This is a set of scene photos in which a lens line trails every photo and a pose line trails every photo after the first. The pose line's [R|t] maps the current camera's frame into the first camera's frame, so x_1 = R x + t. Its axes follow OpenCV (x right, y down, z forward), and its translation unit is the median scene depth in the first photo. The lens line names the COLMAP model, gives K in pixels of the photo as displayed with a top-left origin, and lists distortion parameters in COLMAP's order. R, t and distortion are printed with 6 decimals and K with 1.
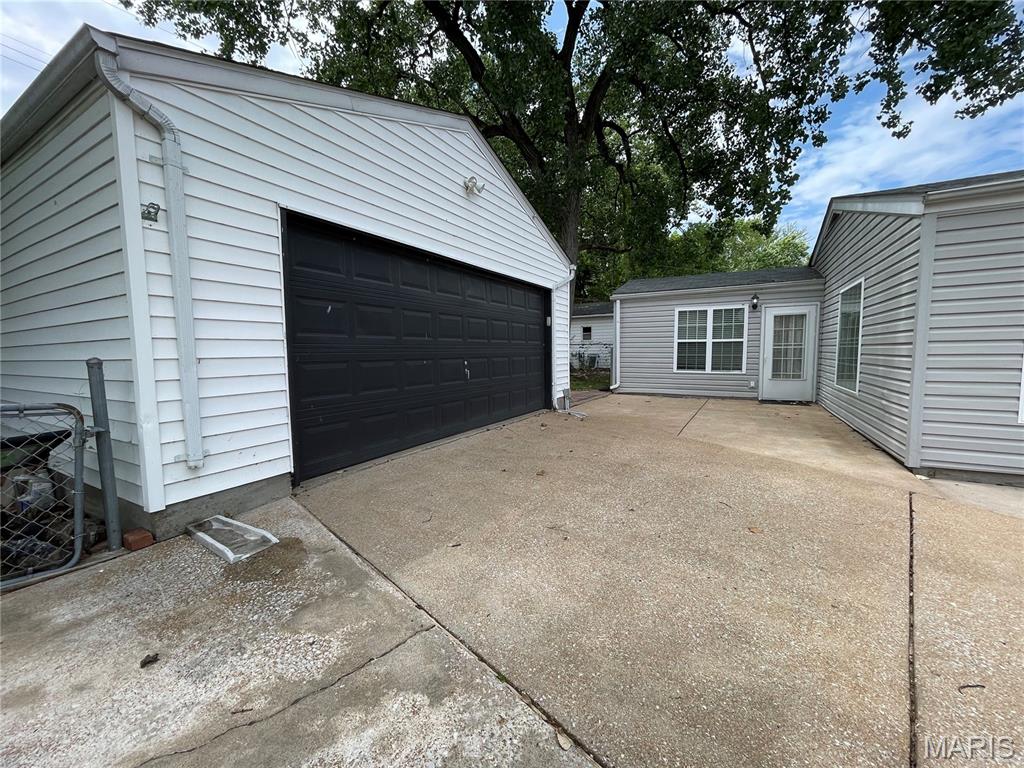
lens RADIAL K [[414.7, 0, 507.4], [0, 414.7, 384.6], [0, 0, 1]] dist [-0.000556, -0.000166]
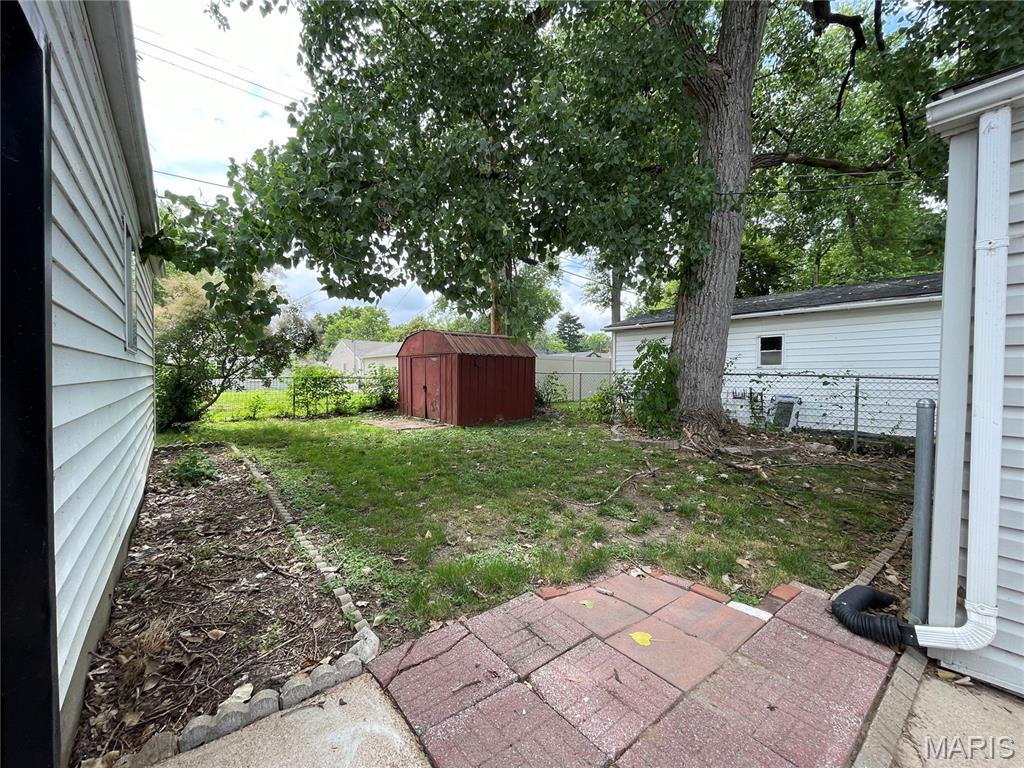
lens RADIAL K [[414.7, 0, 507.4], [0, 414.7, 384.6], [0, 0, 1]] dist [-0.000556, -0.000166]
pose [[0.929086, 0.030572, -0.368599, 0.150169], [-0.052877, 0.997320, -0.050560, -0.078551], [0.366065, 0.066465, 0.928213, 0.772407]]
